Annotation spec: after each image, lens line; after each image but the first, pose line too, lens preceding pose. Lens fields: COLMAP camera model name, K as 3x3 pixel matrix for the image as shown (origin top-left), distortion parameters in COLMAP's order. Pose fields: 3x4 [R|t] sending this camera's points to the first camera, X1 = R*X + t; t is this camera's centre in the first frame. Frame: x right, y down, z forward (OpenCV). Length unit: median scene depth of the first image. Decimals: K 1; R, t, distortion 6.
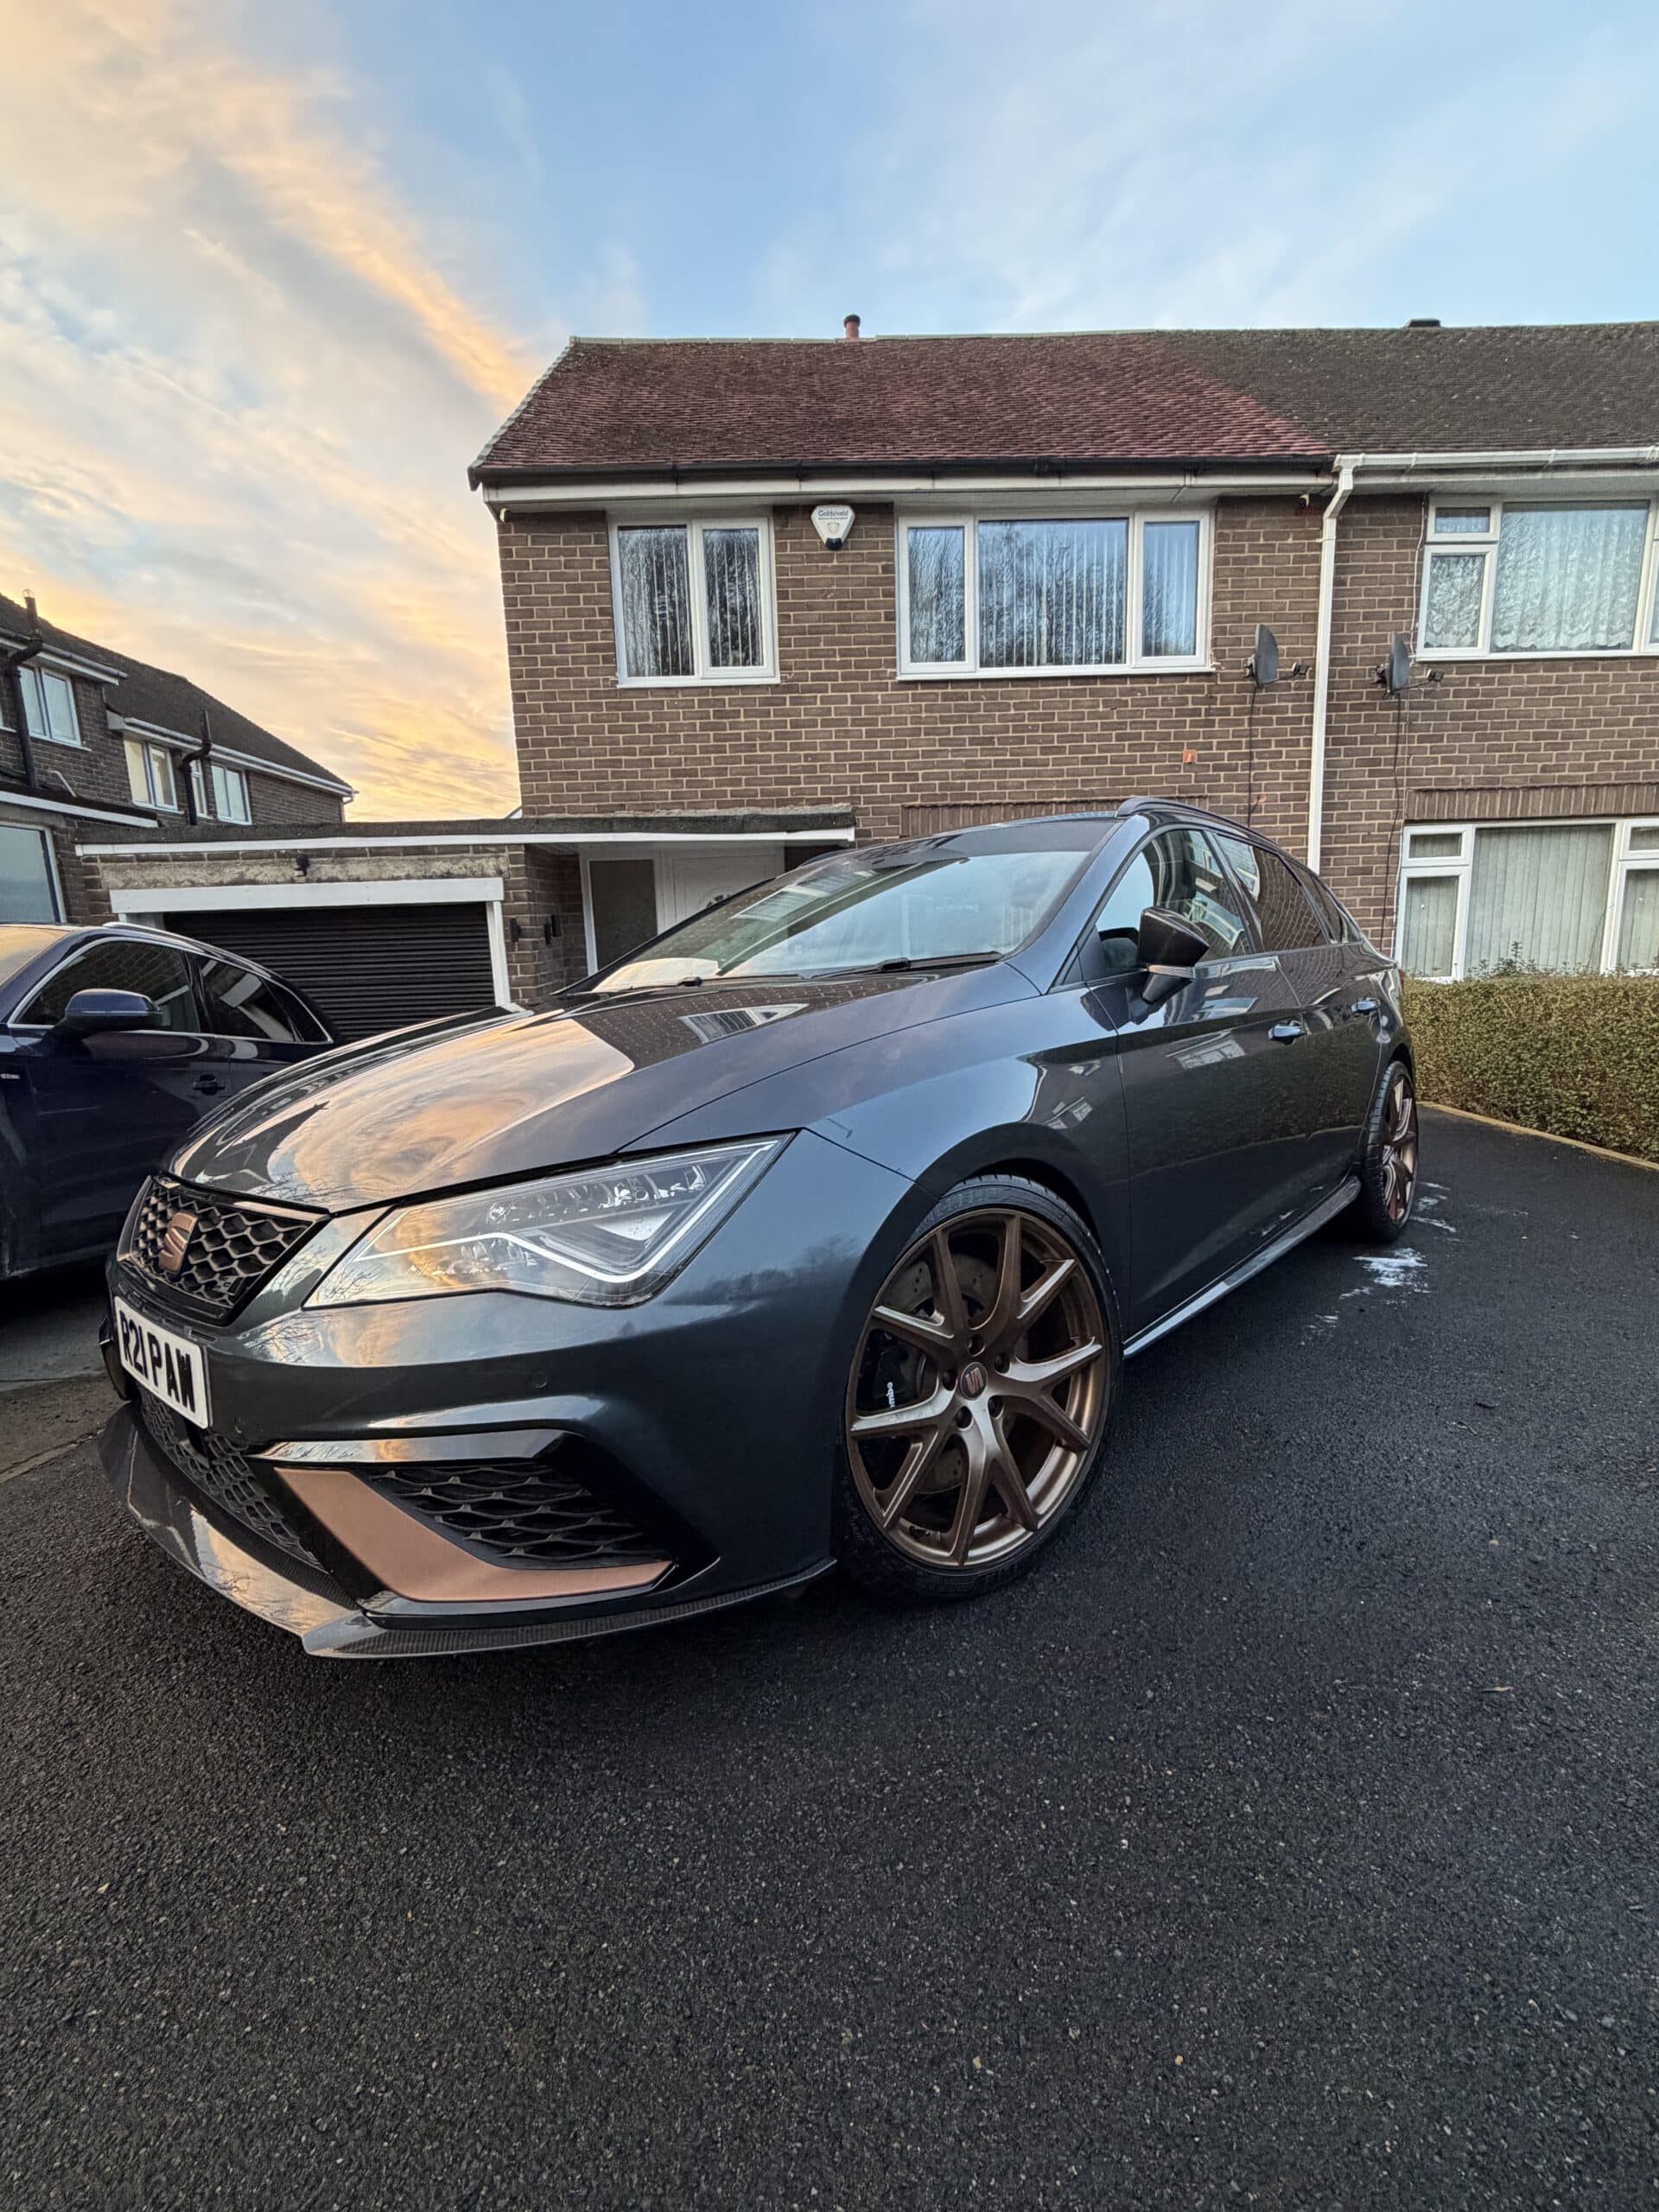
lens RADIAL K [[971.5, 0, 829.5], [0, 971.5, 1106.0], [0, 0, 1]] dist [-0.000357, -0.000084]
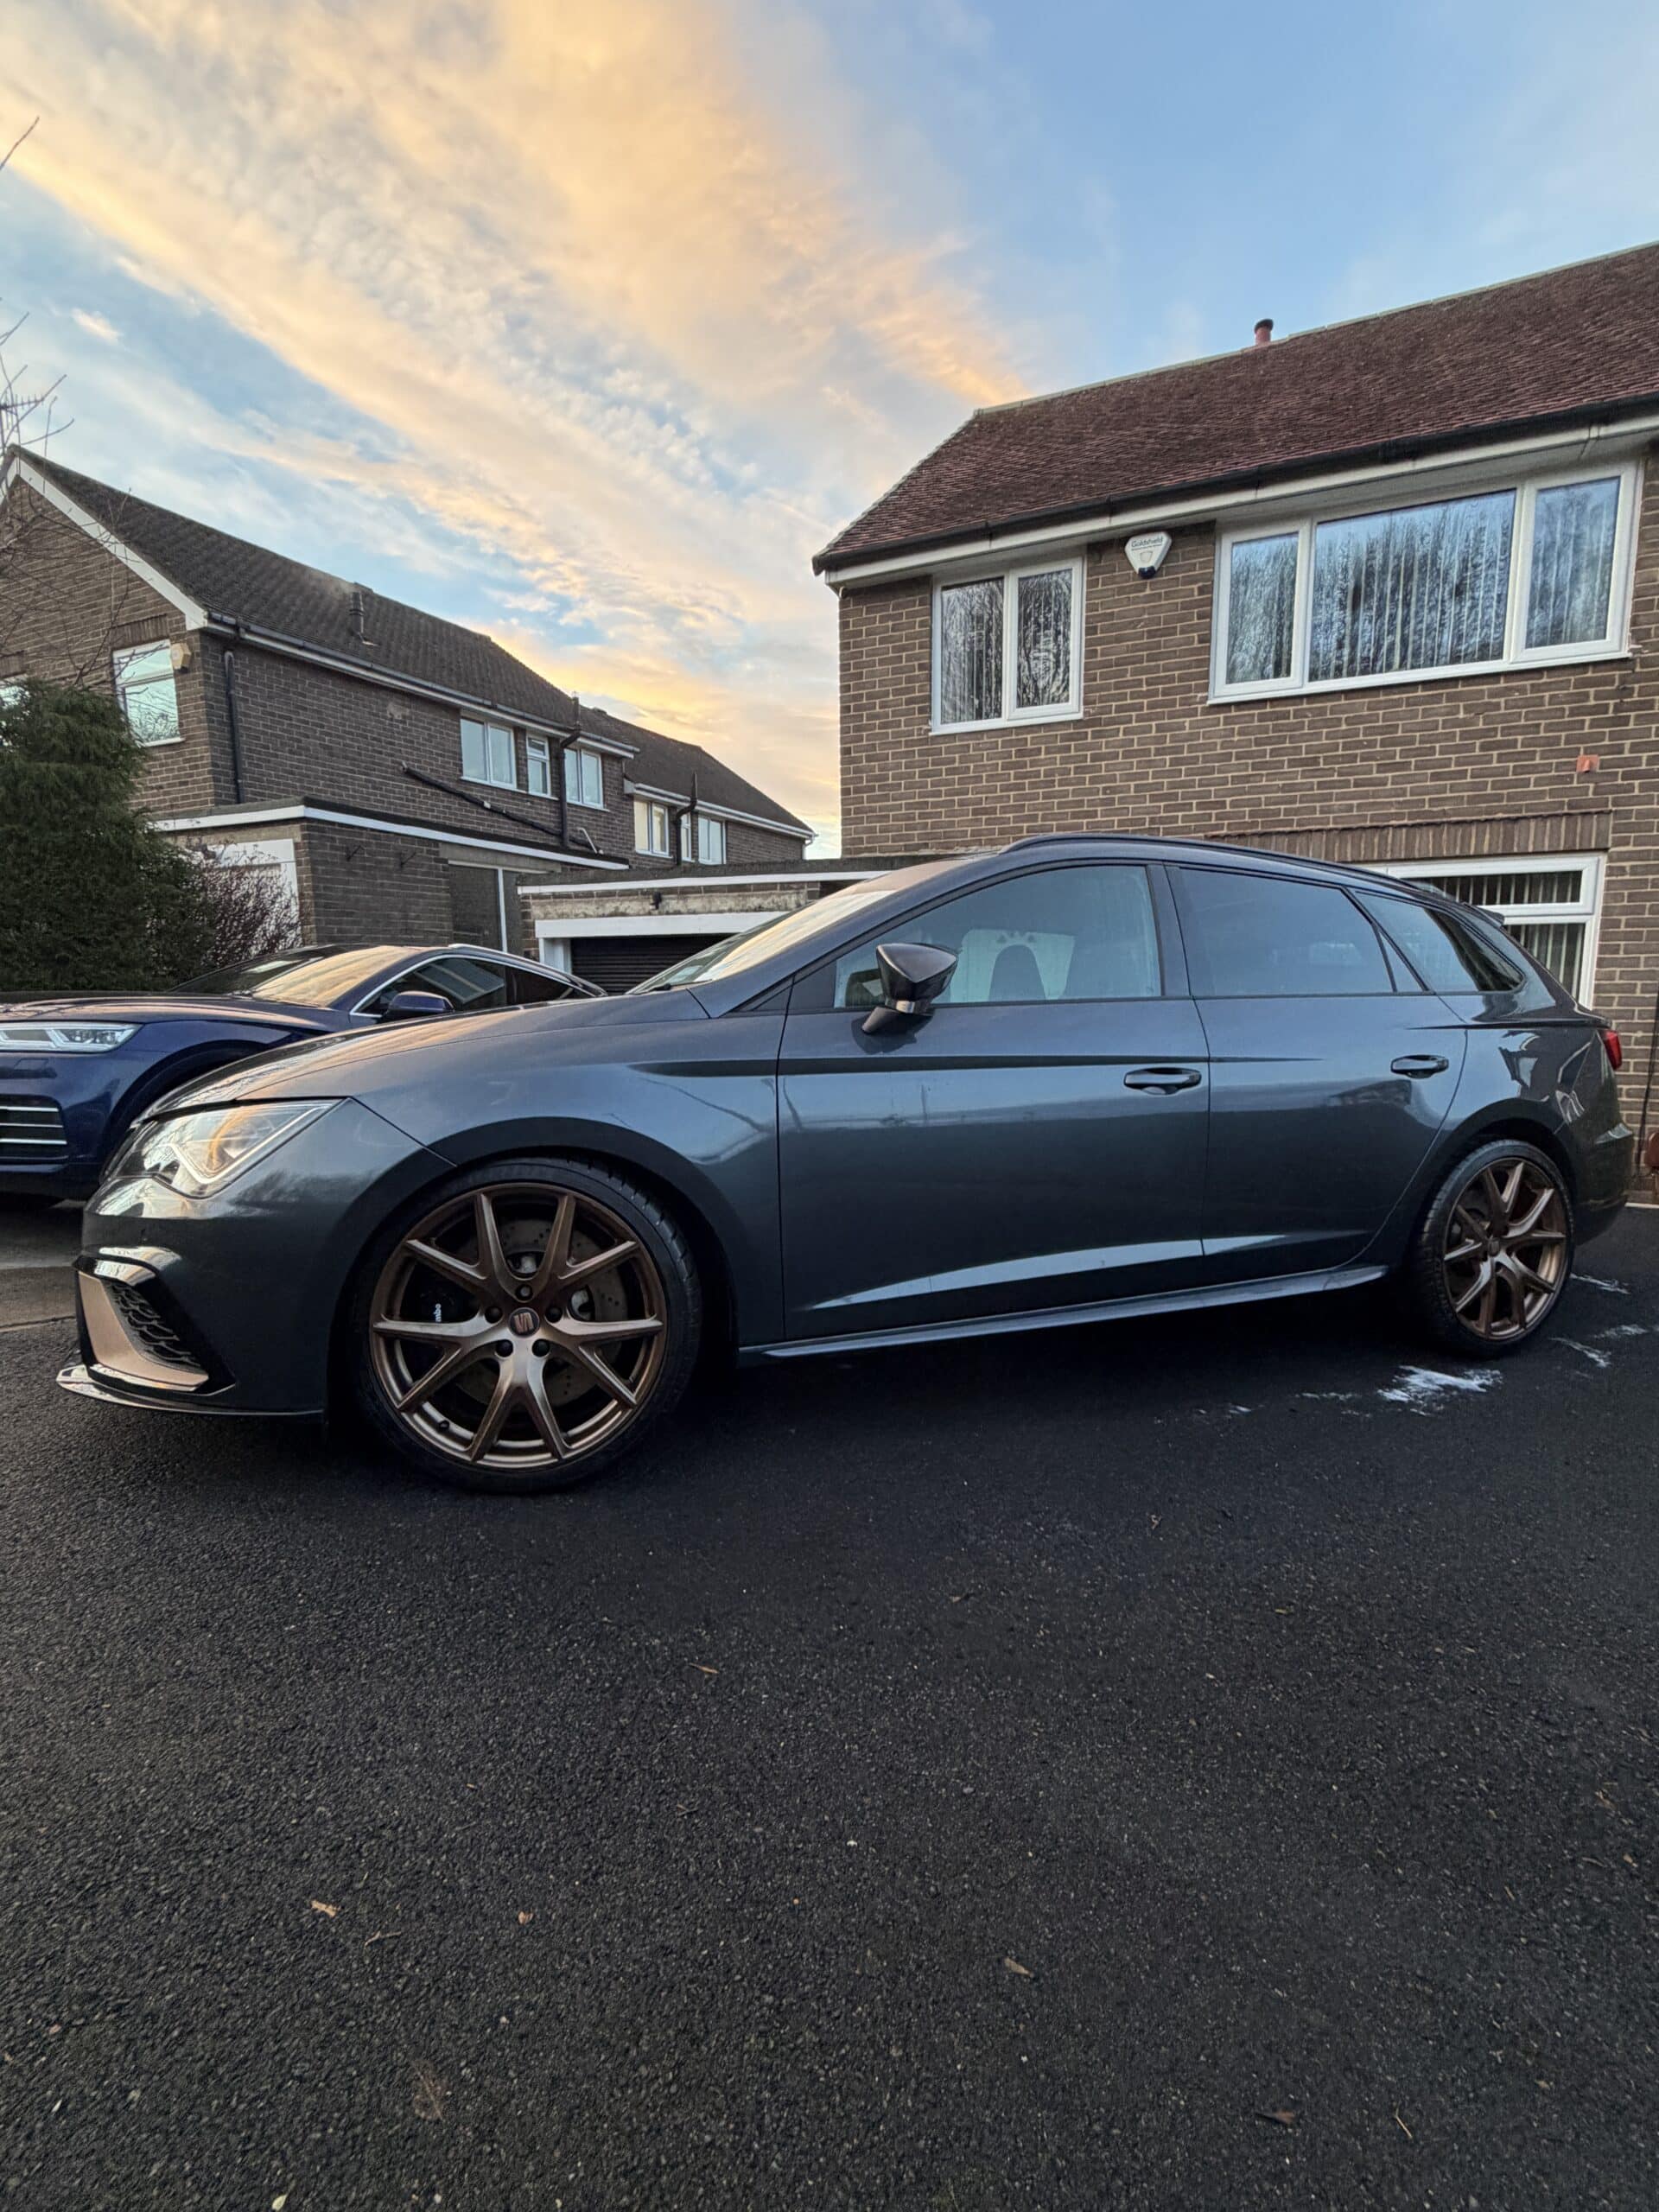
lens RADIAL K [[971.5, 0, 829.5], [0, 971.5, 1106.0], [0, 0, 1]] dist [-0.000357, -0.000084]
pose [[0.892968, 0.089706, -0.441091, 0.195214], [-0.103564, 0.994595, -0.007386, -0.003957], [0.438044, 0.052277, 0.897432, 0.009836]]
